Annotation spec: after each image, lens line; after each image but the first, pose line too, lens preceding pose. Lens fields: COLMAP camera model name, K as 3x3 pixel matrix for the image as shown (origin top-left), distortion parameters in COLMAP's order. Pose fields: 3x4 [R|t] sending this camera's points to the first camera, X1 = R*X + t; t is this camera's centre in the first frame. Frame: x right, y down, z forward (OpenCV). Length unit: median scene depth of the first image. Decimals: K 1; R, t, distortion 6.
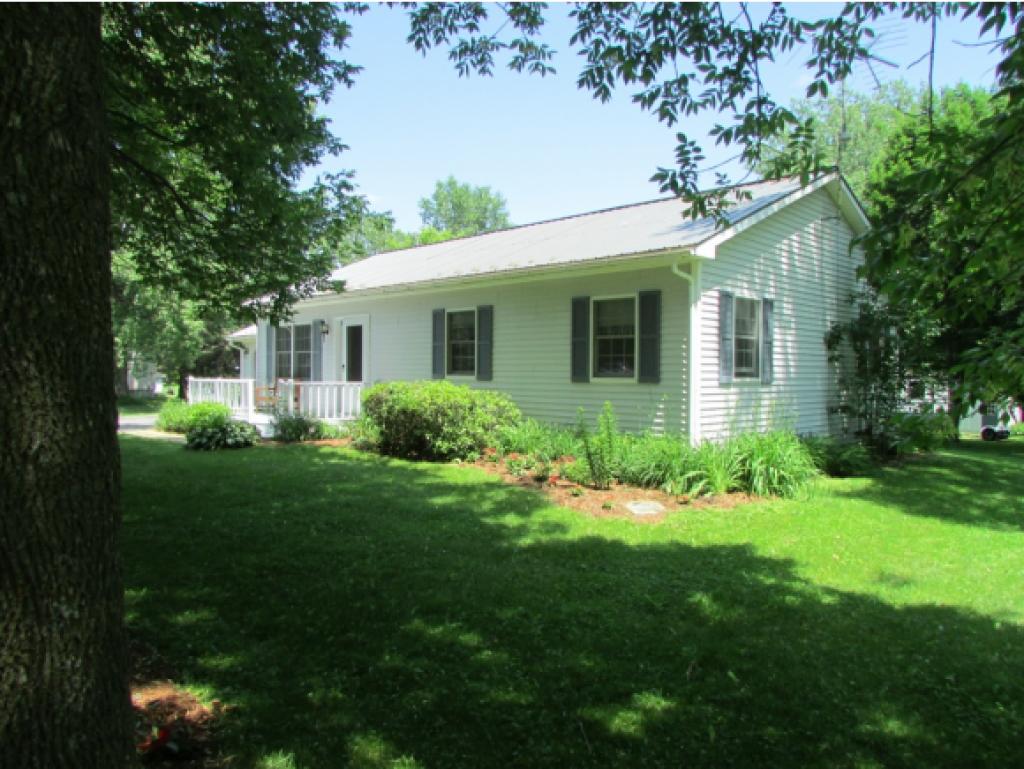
lens RADIAL K [[729.9, 0, 510.9], [0, 729.9, 386.2], [0, 0, 1]] dist [-0.027054, 0.006873]
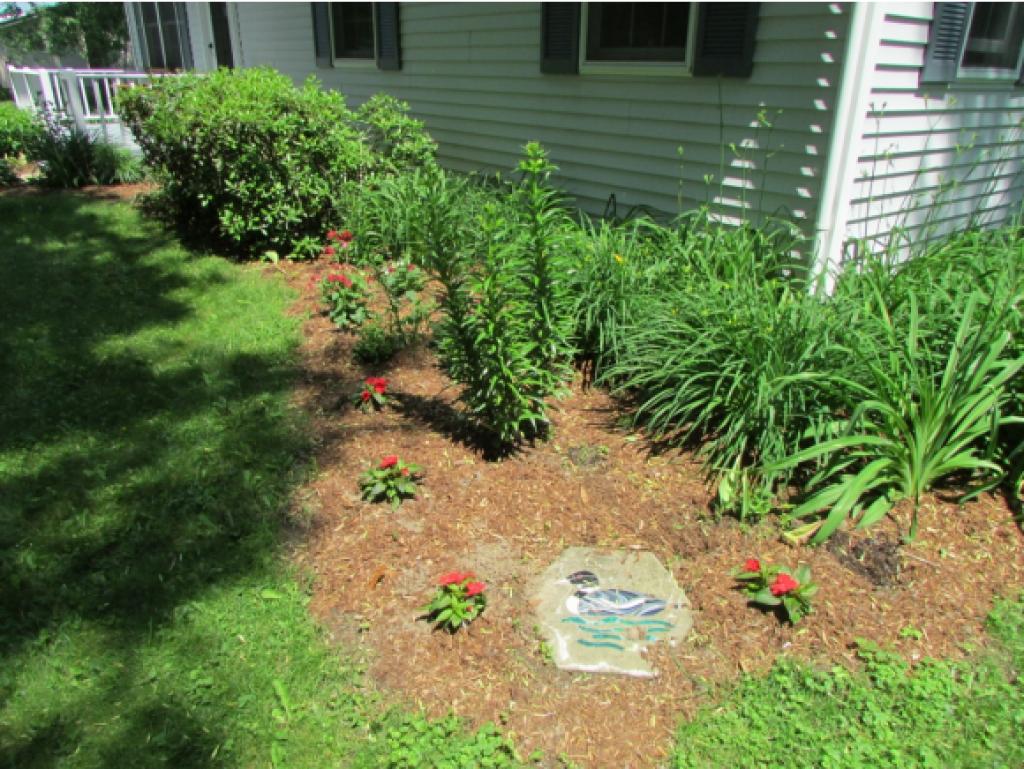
lens RADIAL K [[729.9, 0, 511.0], [0, 729.9, 382.3], [0, 0, 1]] dist [-0.027054, 0.006873]
pose [[0.995027, 0.049409, -0.086488, 0.118620], [-0.013146, 0.925847, 0.377671, 0.001635], [0.098735, -0.374655, 0.921892, 0.573521]]
